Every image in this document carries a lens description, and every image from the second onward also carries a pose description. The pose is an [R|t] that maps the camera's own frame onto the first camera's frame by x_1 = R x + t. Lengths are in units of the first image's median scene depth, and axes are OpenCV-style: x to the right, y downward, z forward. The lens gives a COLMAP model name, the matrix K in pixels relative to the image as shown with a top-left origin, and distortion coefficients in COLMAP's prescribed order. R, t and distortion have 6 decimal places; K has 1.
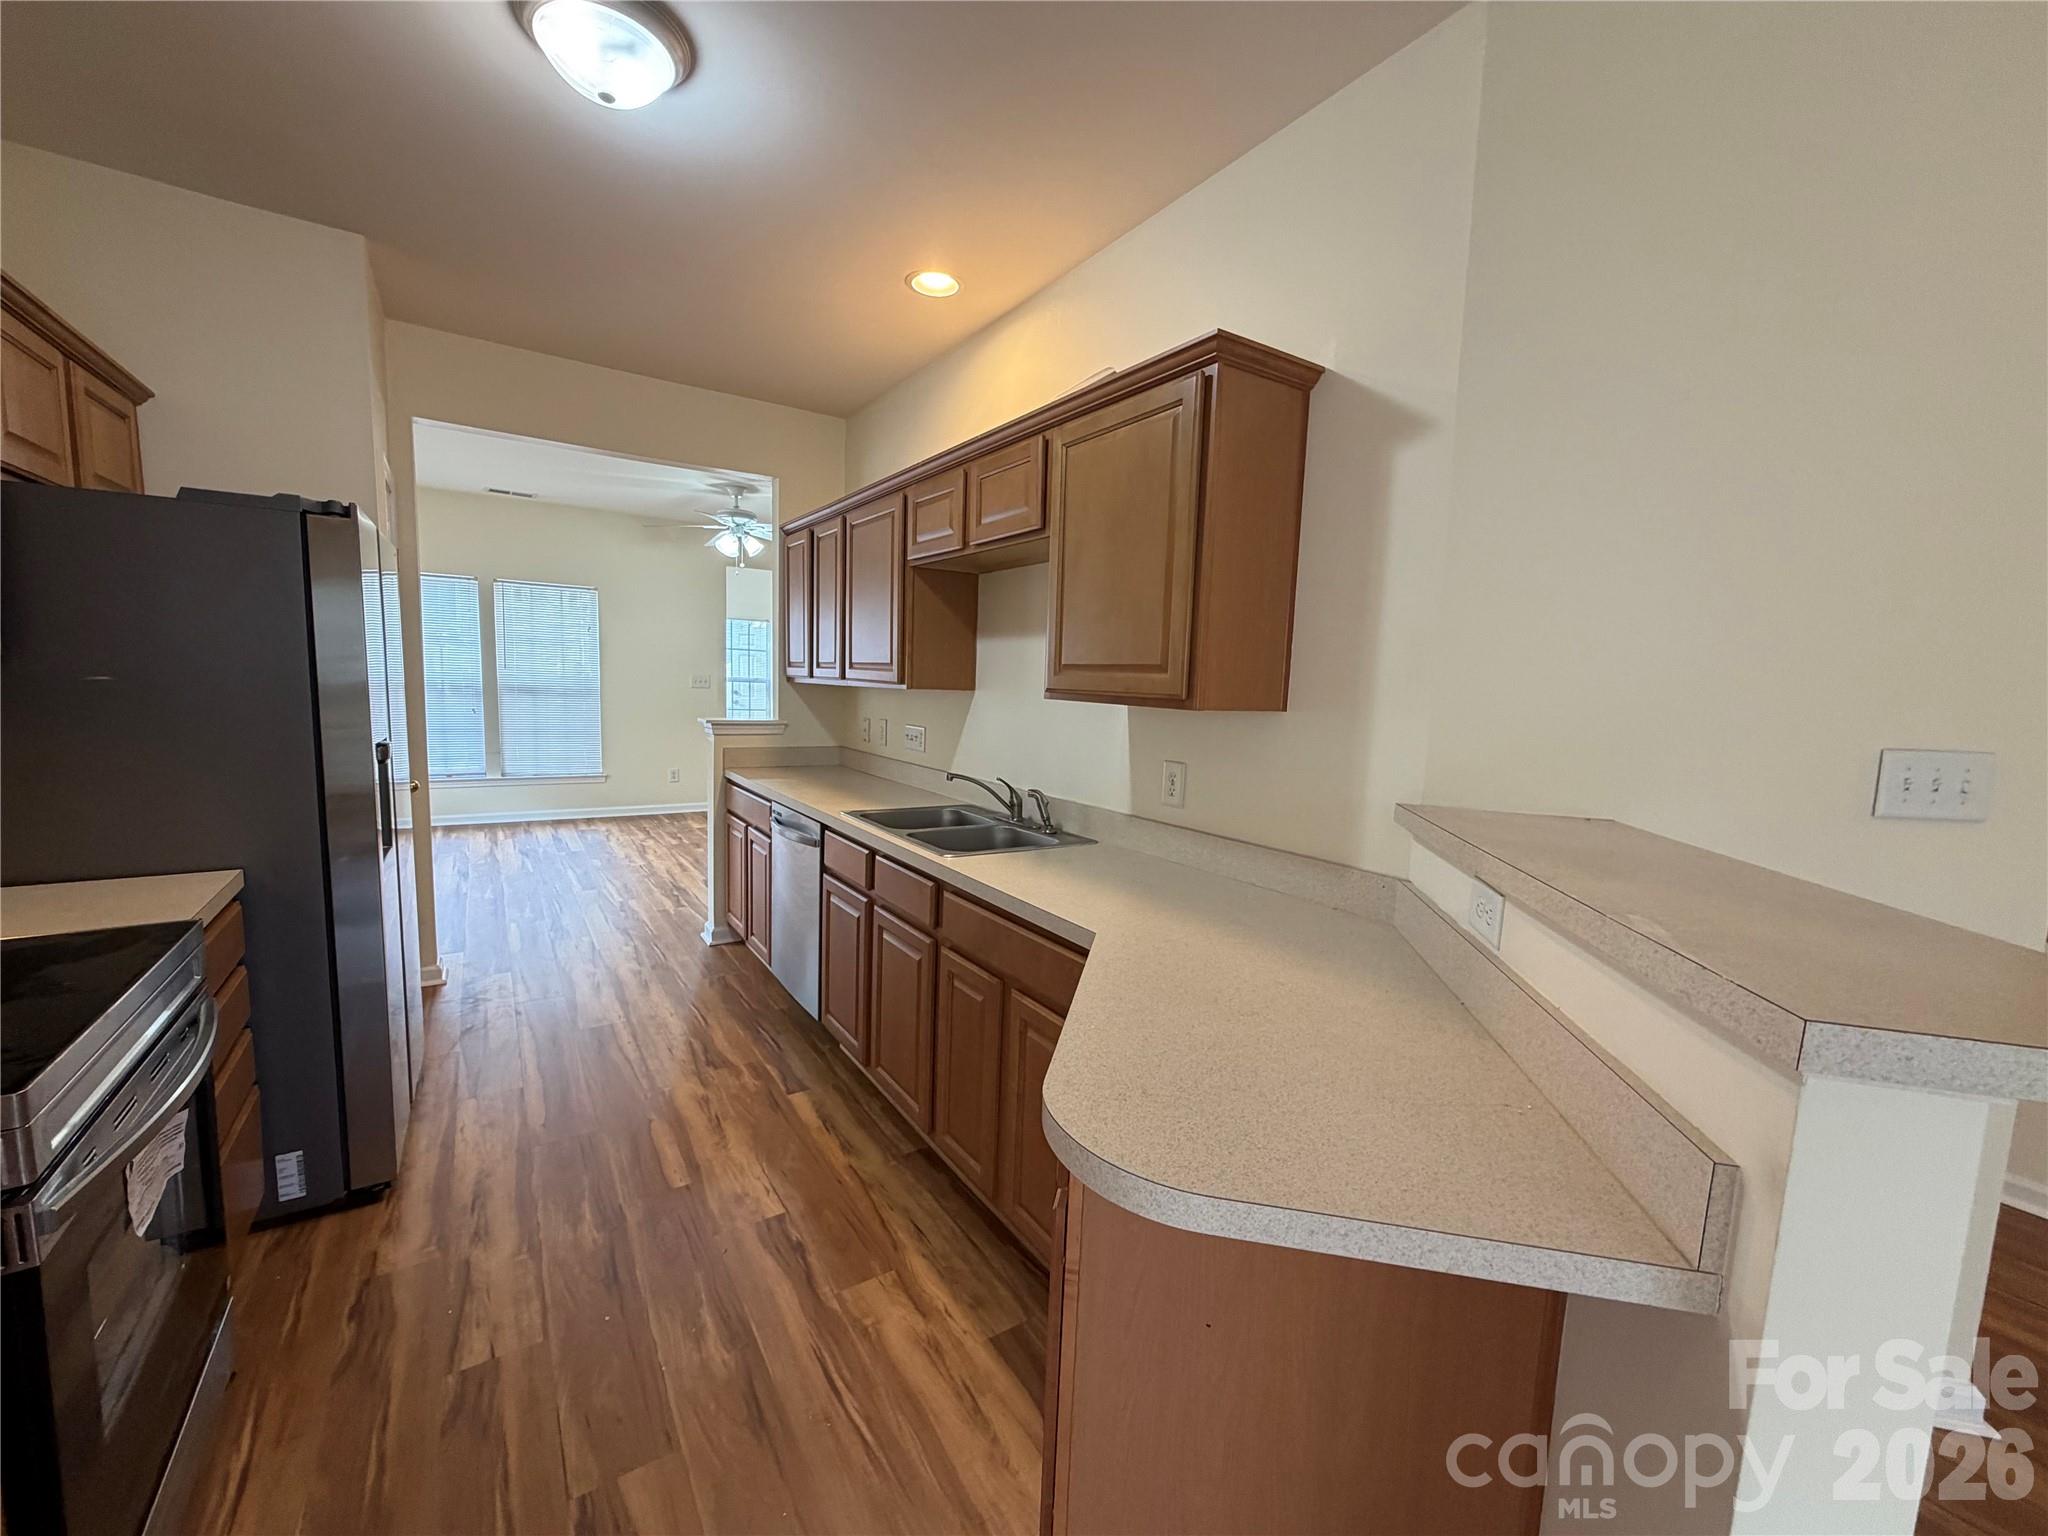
lens RADIAL K [[822.5, 0, 1024.4], [0, 822.5, 783.4], [0, 0, 1]] dist [0.000353, 0.000297]
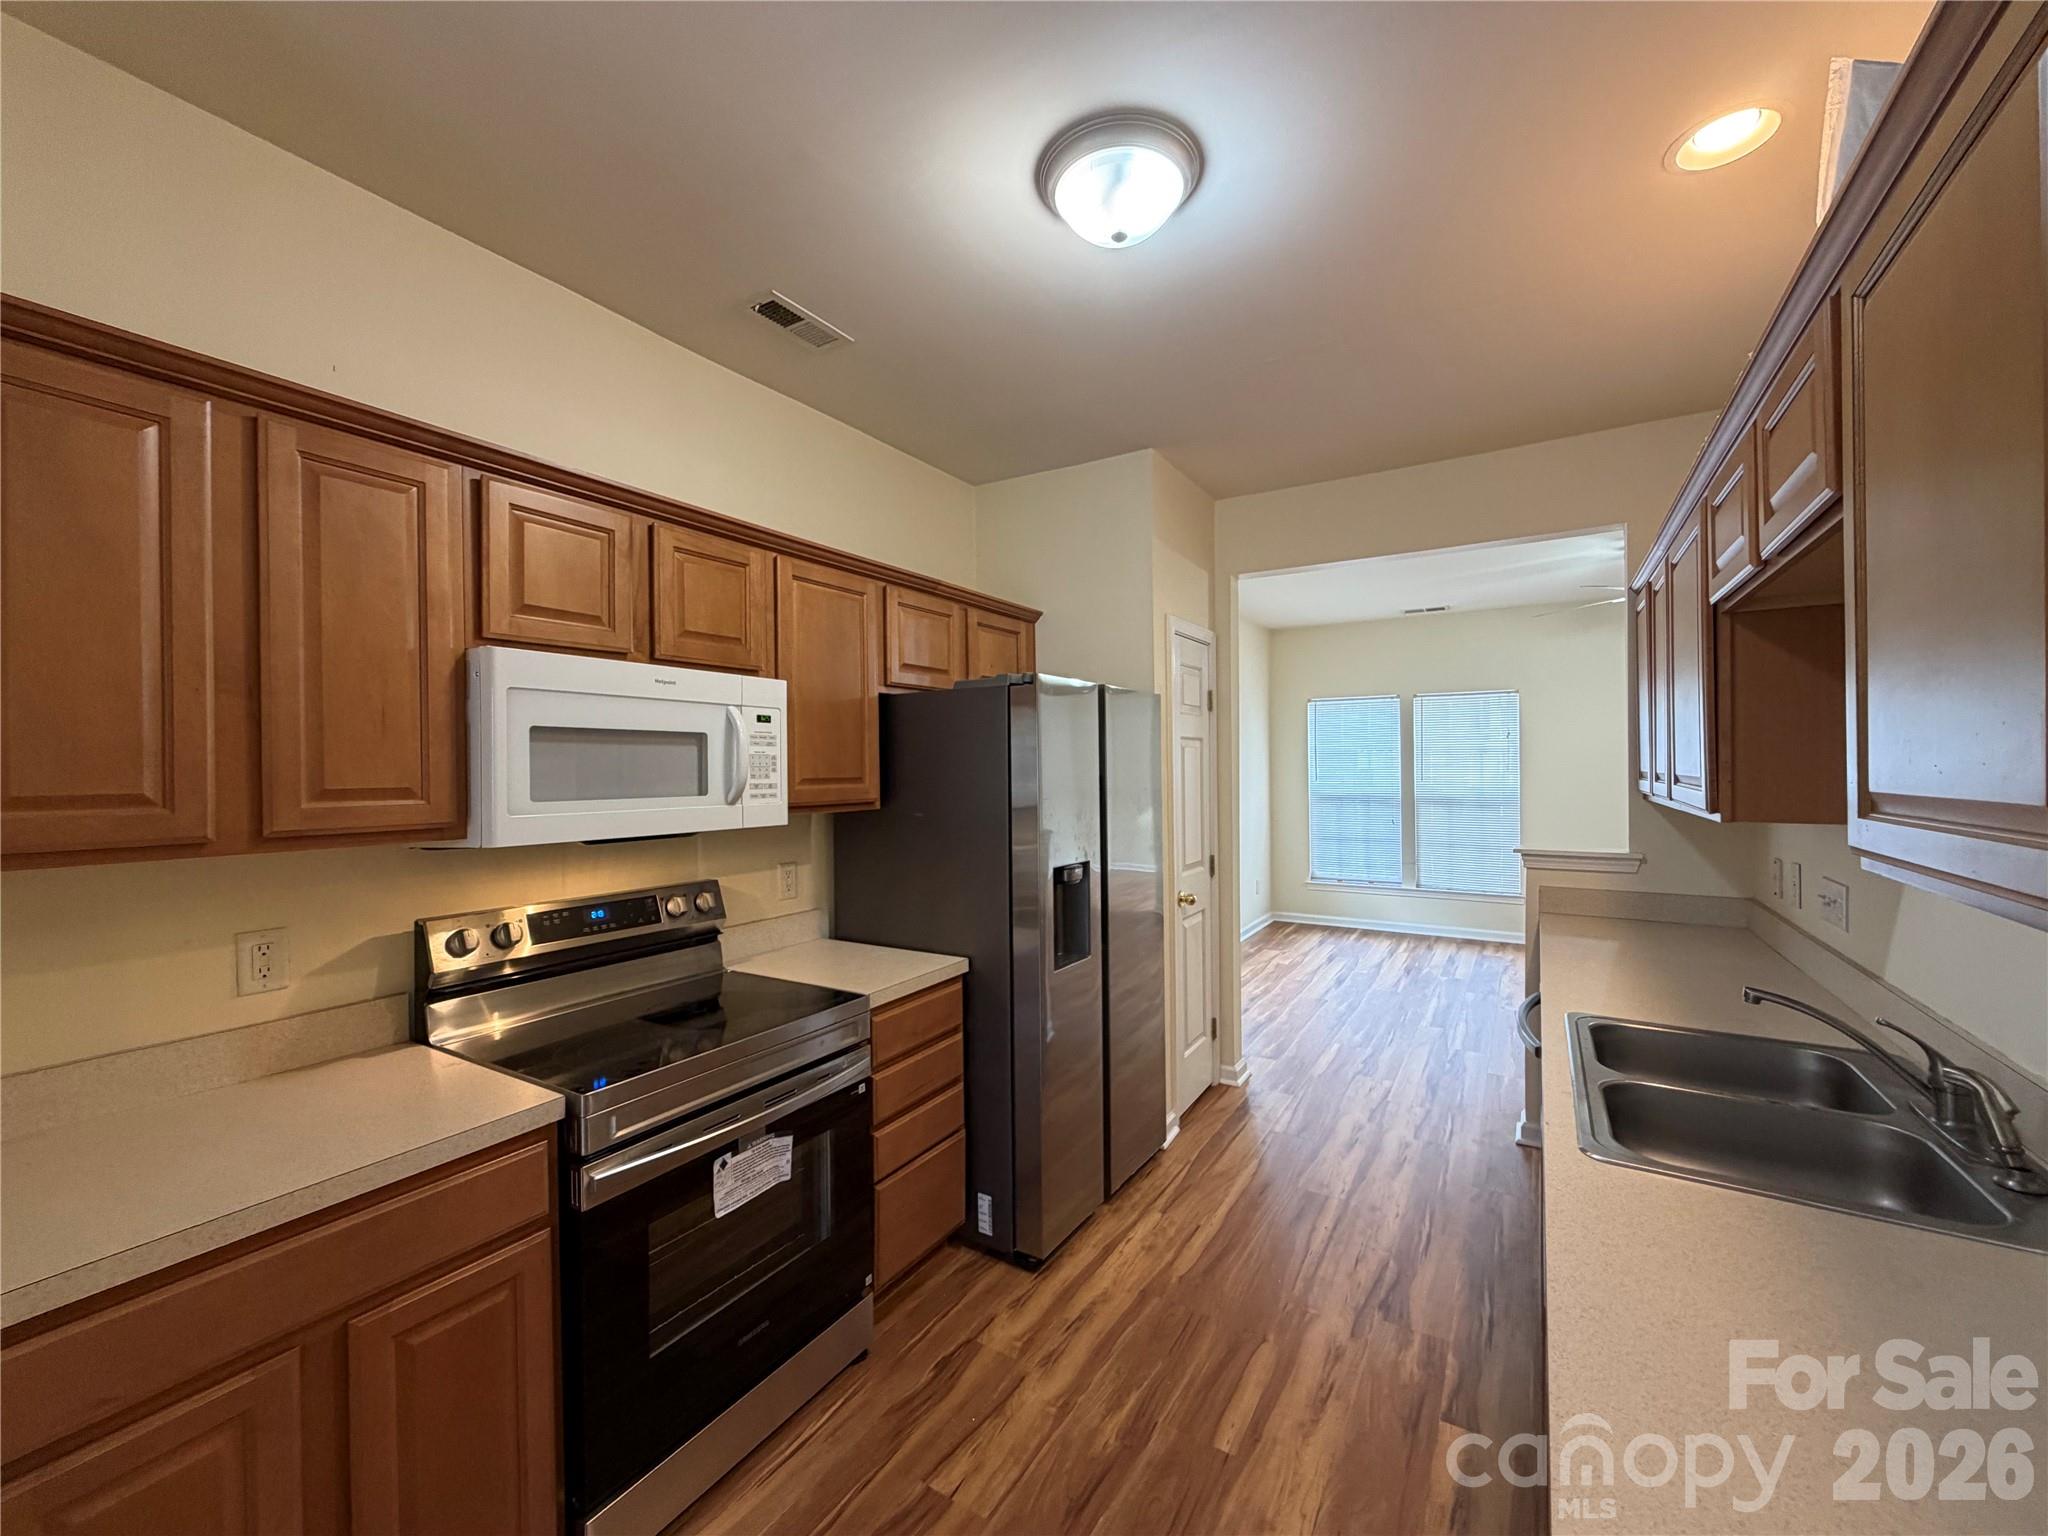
lens RADIAL K [[822.5, 0, 1012.5], [0, 822.5, 773.8], [0, 0, 1]] dist [0.000353, 0.000297]
pose [[0.414828, -0.030397, -0.909392, 0.181321], [-0.092045, 0.992913, -0.075176, -0.060532], [0.905232, 0.114890, 0.409090, 0.313292]]
